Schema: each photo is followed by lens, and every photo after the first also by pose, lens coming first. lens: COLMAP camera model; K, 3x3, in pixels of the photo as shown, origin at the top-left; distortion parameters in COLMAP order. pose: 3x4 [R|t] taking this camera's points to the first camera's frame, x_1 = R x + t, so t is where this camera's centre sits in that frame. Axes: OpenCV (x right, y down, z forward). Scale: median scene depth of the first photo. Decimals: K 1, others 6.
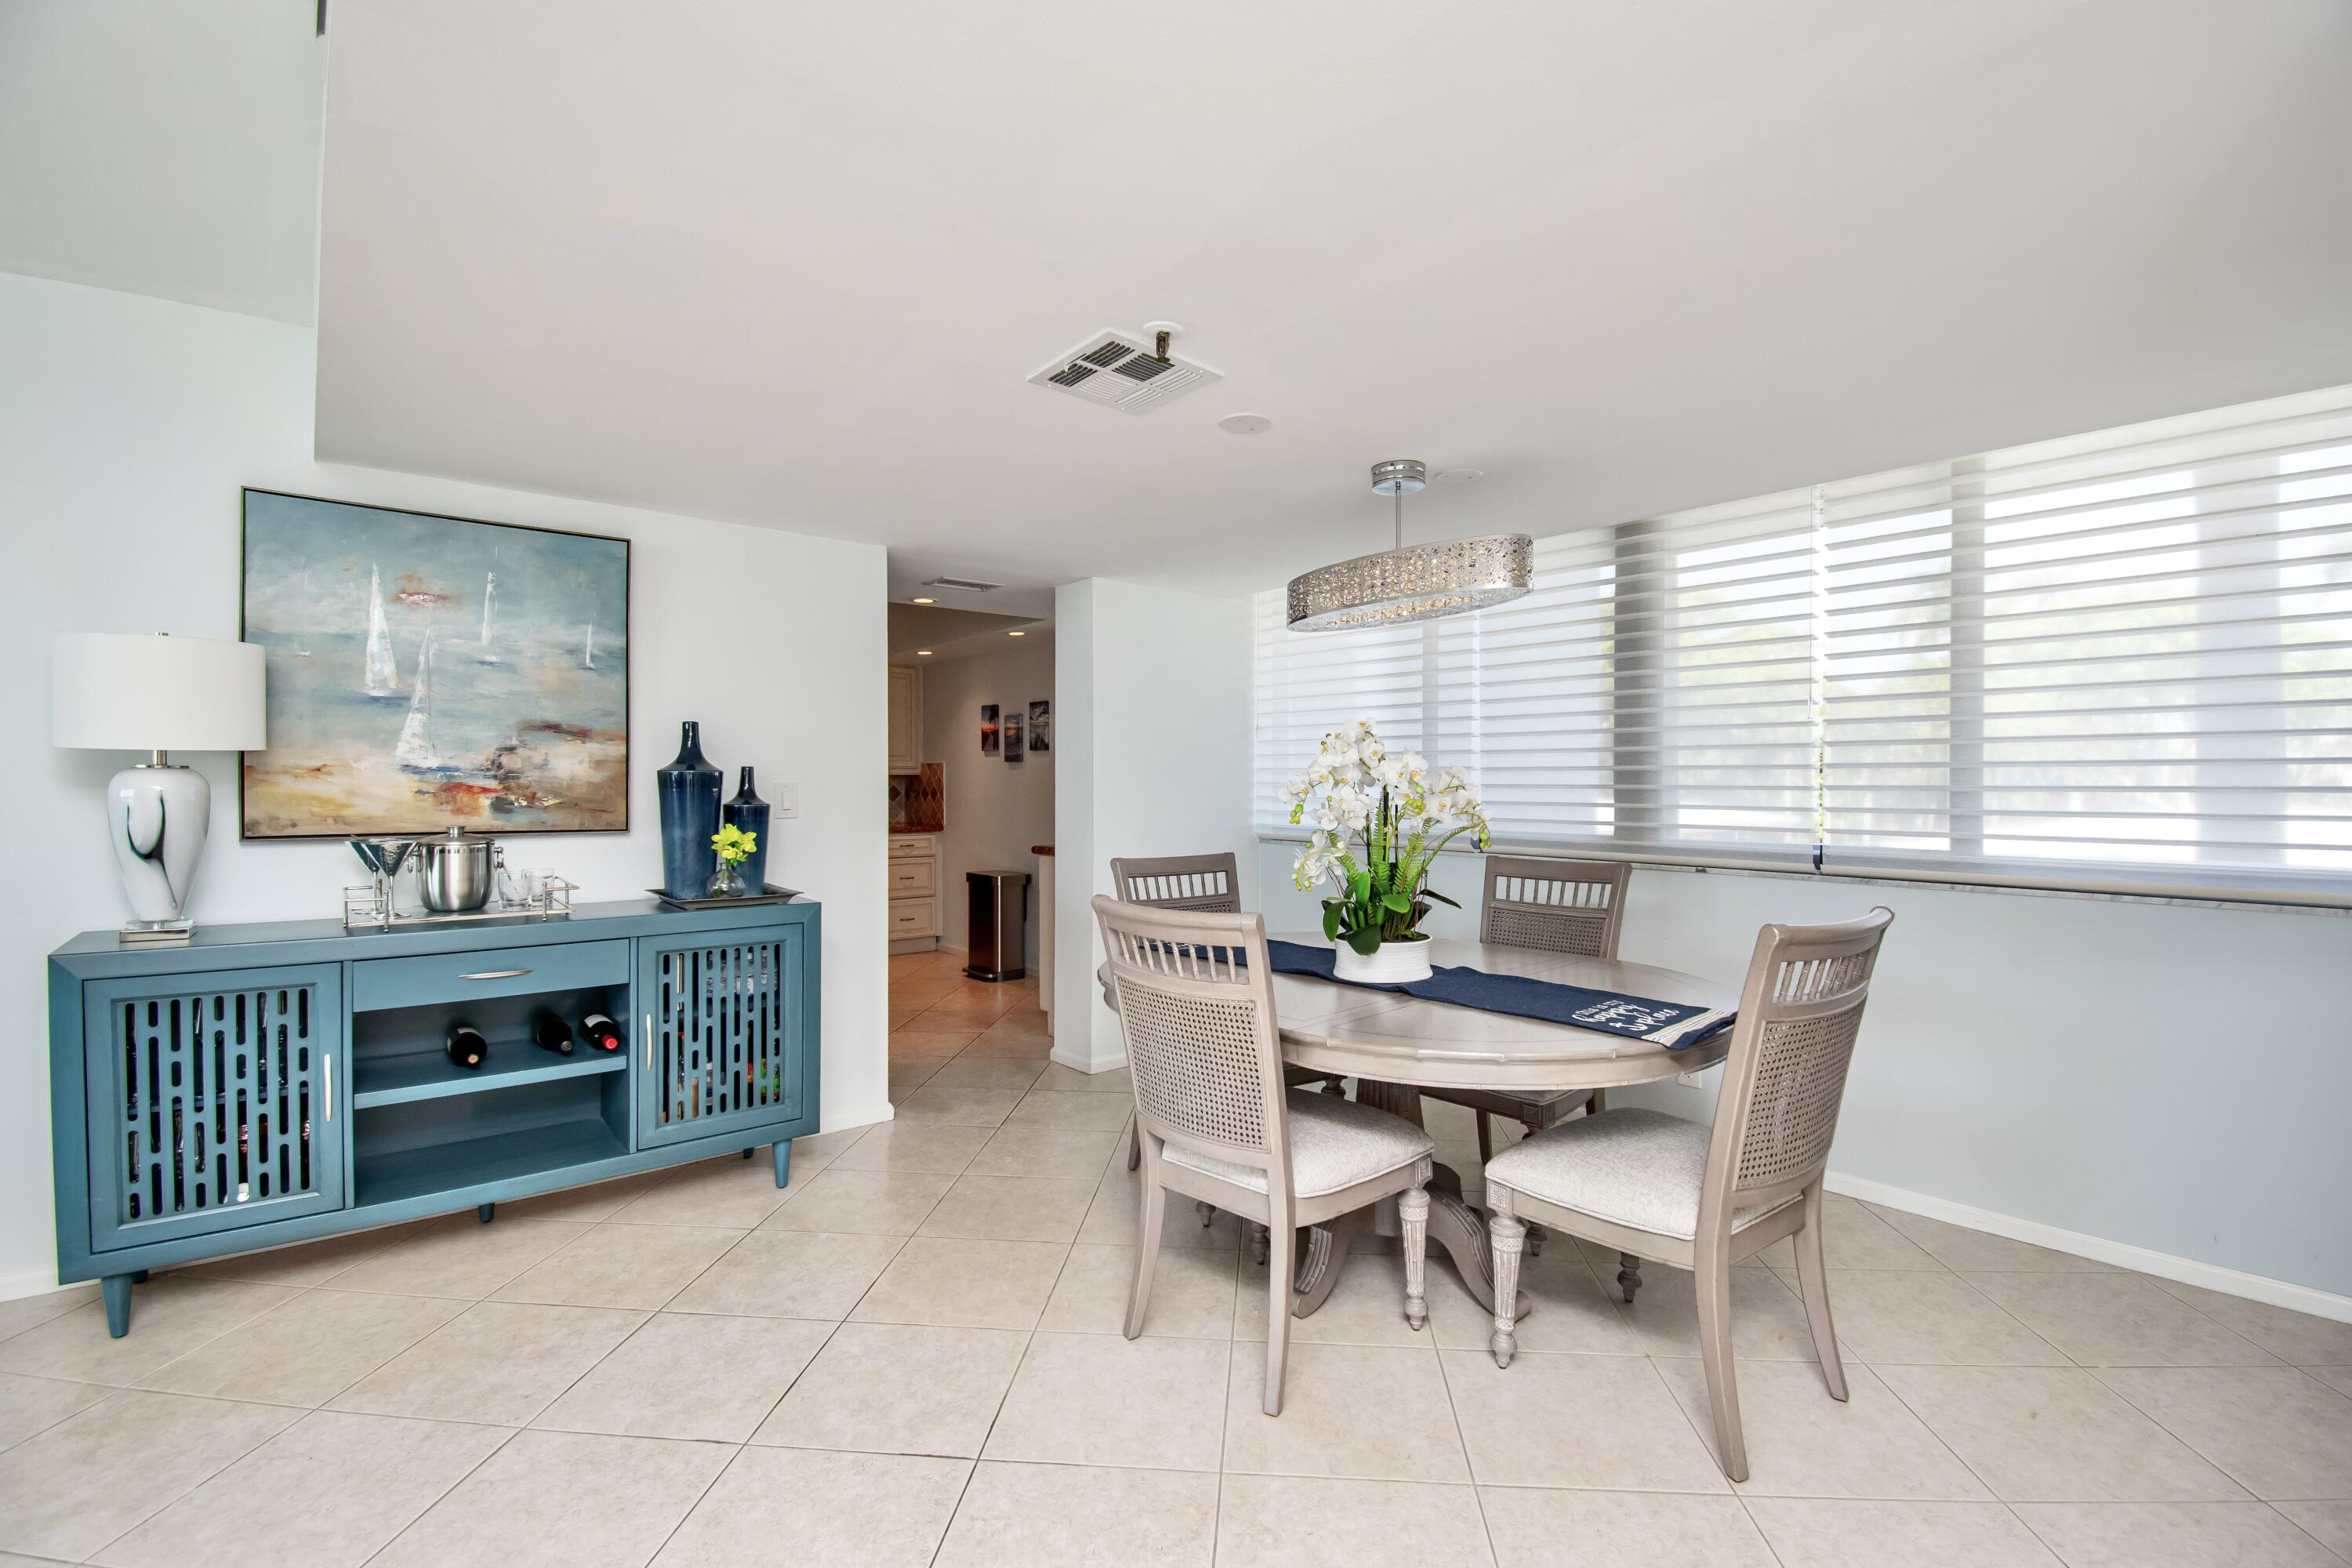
lens RADIAL K [[1079.4, 0, 1185.6], [0, 1079.4, 795.6], [0, 0, 1]] dist [0.011139, -0.015139]
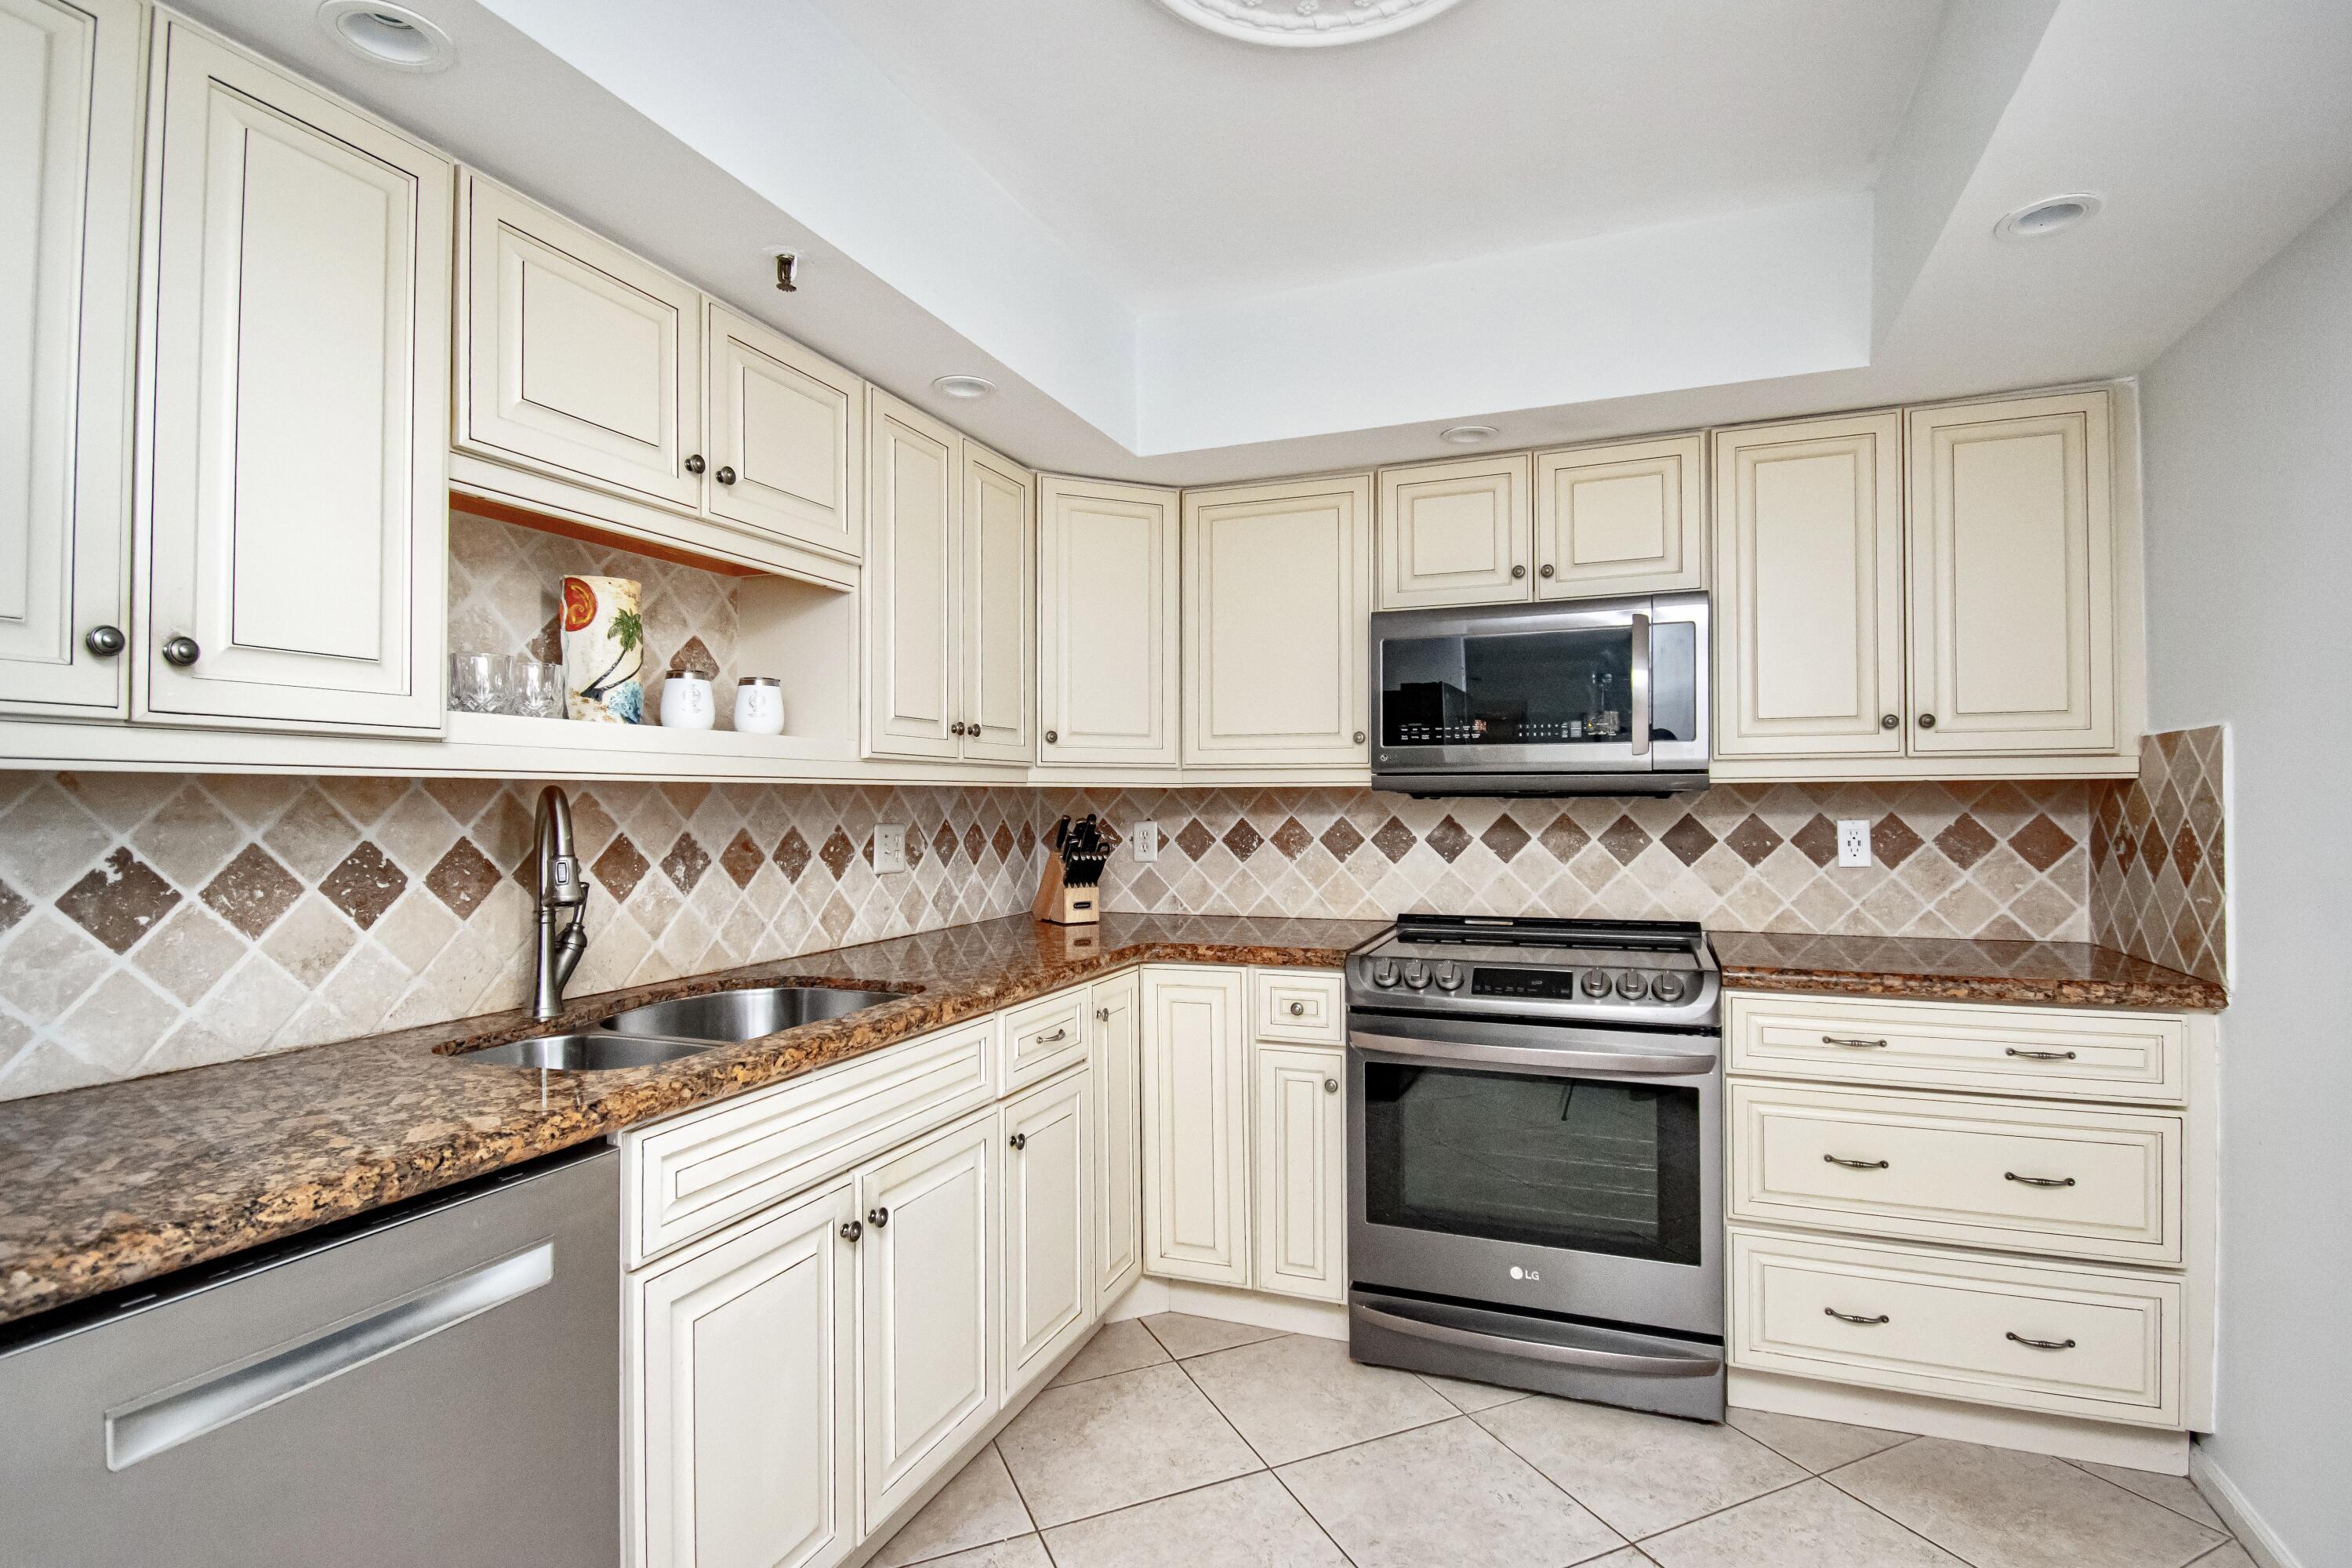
lens RADIAL K [[1160.6, 0, 1160.0], [0, 1160.6, 789.1], [0, 0, 1]] dist [-0.011724, -0.011869]
pose [[0.477998, -0.011176, -0.878290, -0.130206], [0.000478, 0.999922, -0.012463, -0.014682], [0.878361, 0.005537, 0.477966, 0.749224]]
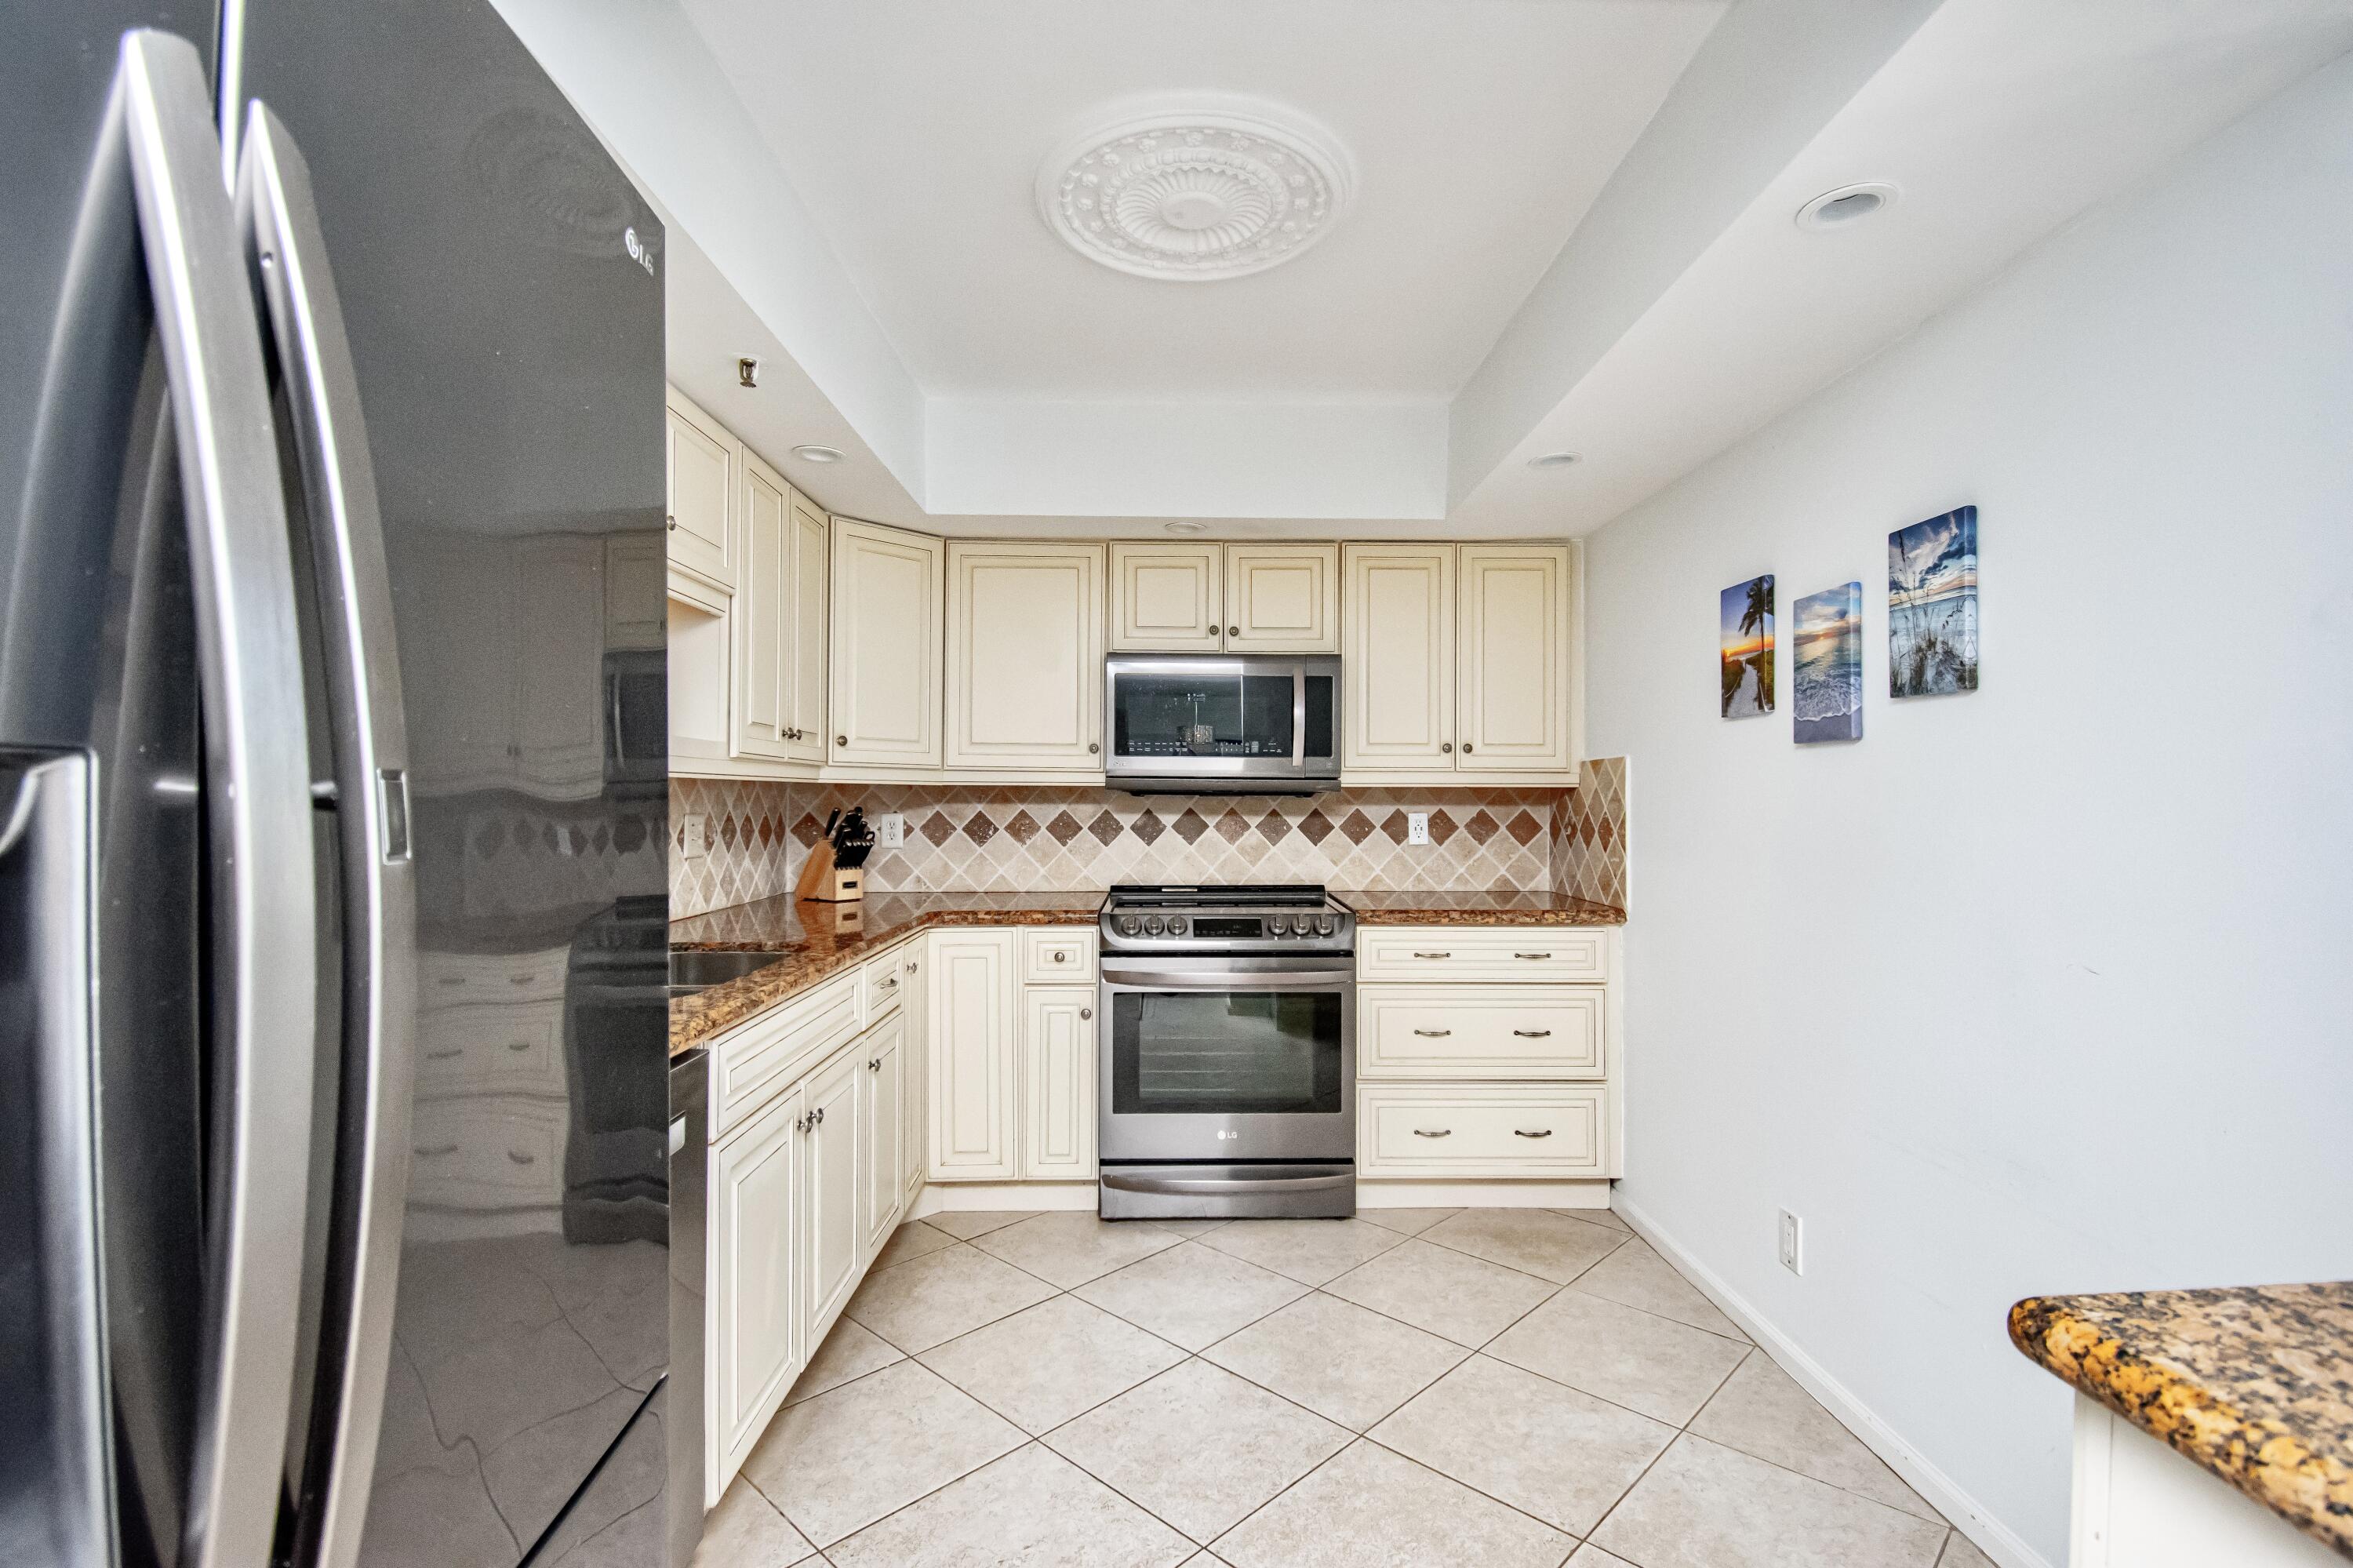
lens RADIAL K [[1161.1, 0, 1173.7], [0, 1161.1, 789.0], [0, 0, 1]] dist [-0.011724, -0.011869]
pose [[0.787029, -0.003039, -0.616908, -0.100943], [-0.006153, 0.999899, -0.012775, -0.012879], [0.616885, 0.013850, 0.786931, 0.616410]]
